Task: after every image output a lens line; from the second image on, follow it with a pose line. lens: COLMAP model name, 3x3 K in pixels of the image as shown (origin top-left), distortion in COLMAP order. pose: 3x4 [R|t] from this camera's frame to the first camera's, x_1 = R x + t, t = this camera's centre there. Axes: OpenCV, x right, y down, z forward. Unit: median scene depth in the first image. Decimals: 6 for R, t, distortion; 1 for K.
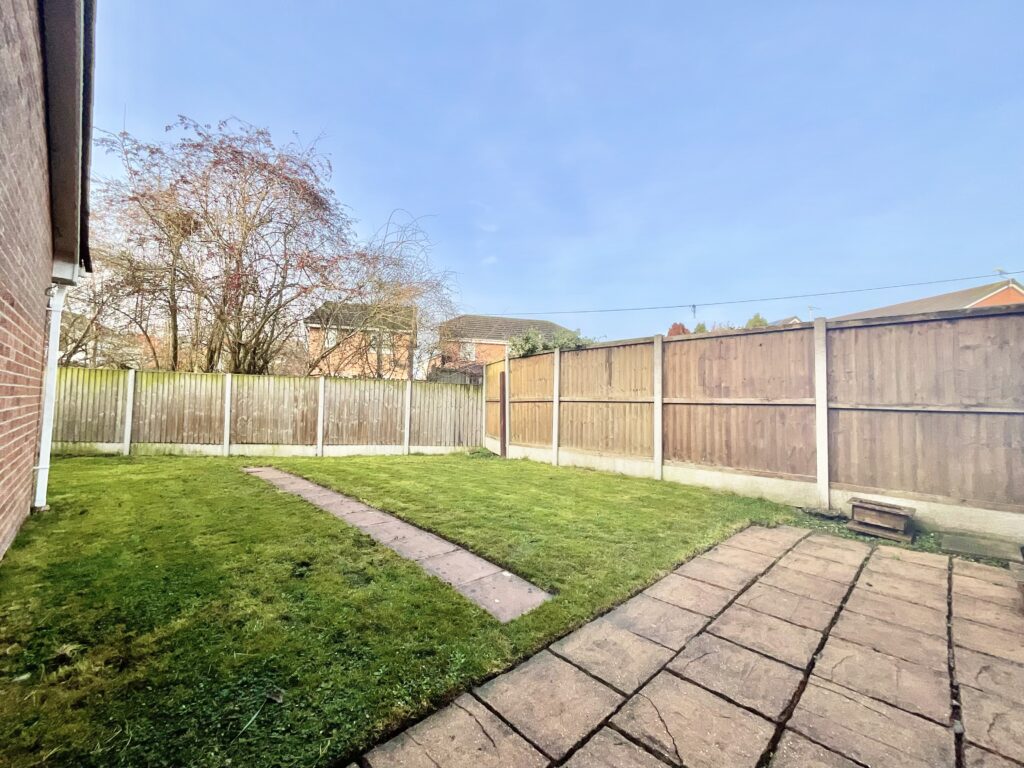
lens RADIAL K [[417.0, 0, 512.0], [0, 417.0, 384.0], [0, 0, 1]] dist [-0.001296, 0.000129]
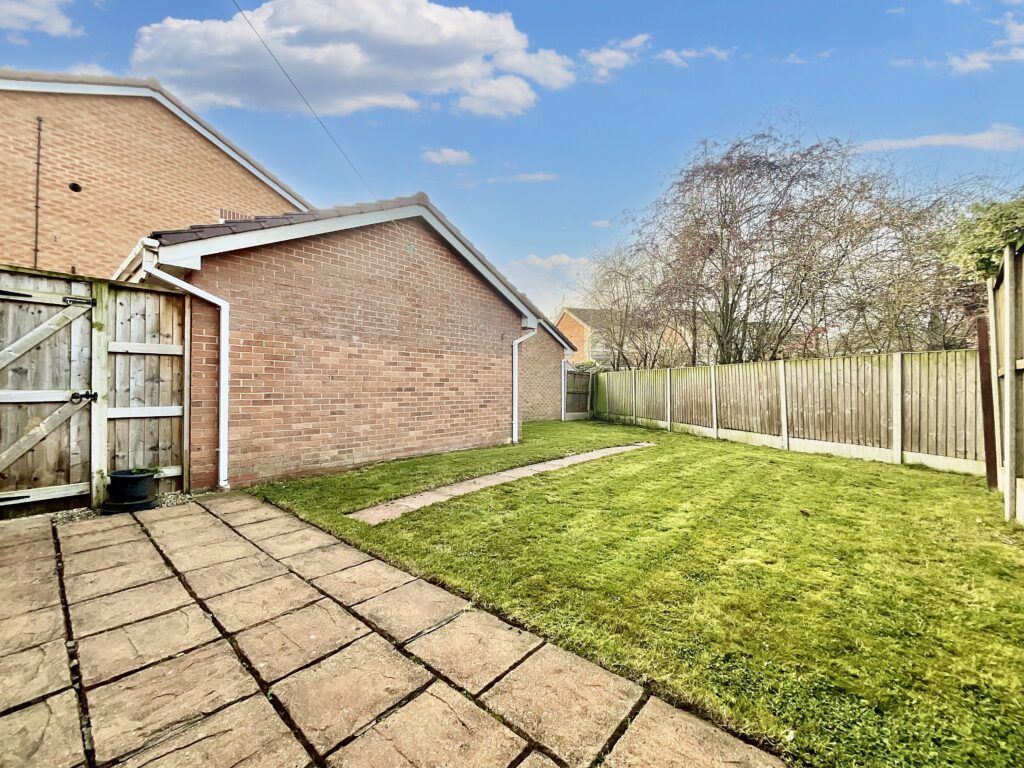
lens RADIAL K [[417.1, 0, 512.0], [0, 417.1, 384.0], [0, 0, 1]] dist [-0.000903, -0.000182]
pose [[0.077878, -0.035654, -0.996325, 0.390579], [0.050716, 0.998208, -0.031757, 0.033692], [0.995672, -0.048057, 0.079547, 0.360380]]
